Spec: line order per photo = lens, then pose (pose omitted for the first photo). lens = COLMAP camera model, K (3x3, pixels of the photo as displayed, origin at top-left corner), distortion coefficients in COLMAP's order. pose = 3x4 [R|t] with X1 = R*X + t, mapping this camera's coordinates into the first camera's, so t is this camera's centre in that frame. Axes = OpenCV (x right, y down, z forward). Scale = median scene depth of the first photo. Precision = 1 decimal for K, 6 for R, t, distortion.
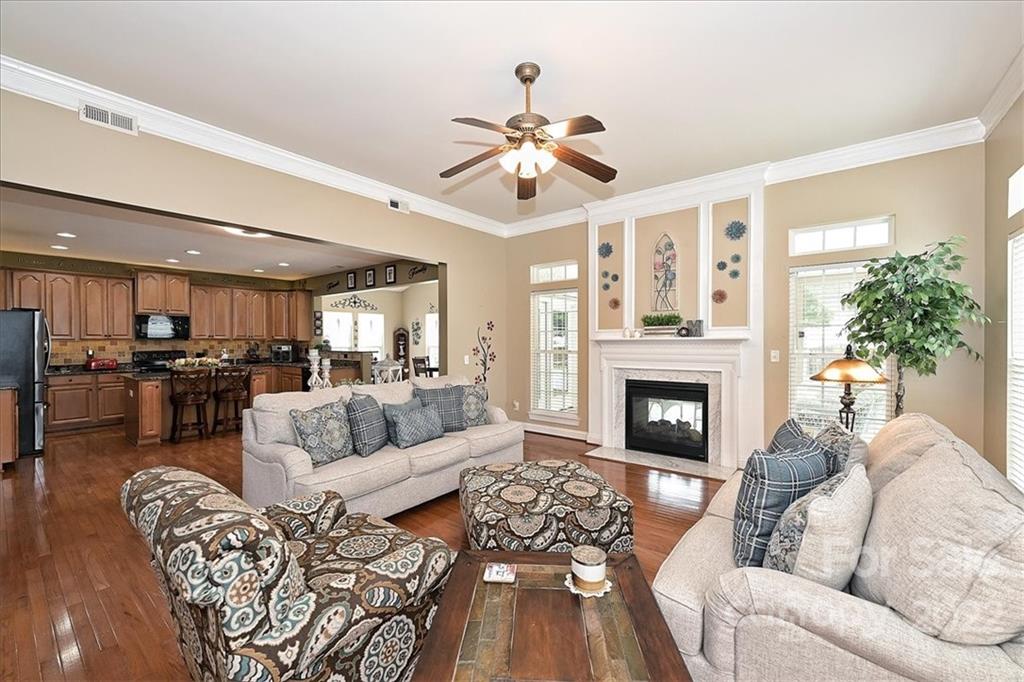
lens RADIAL K [[408.4, 0, 507.8], [0, 408.4, 340.8], [0, 0, 1]] dist [0.002845, 0.000141]
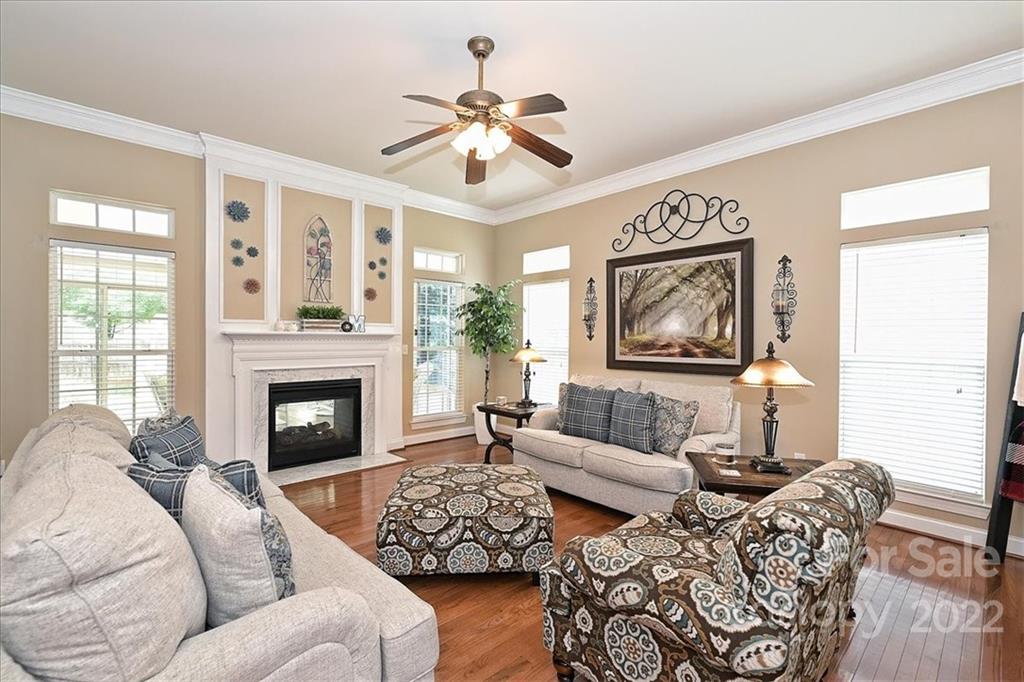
lens RADIAL K [[463.6, 0, 506.3], [0, 463.6, 341.0], [0, 0, 1]] dist [-0.004563, -0.000289]
pose [[0.160827, -0.004081, 0.986974, -0.578037], [-0.008390, 0.999950, 0.005502, 0.002301], [-0.986947, -0.009166, 0.160785, 0.444081]]
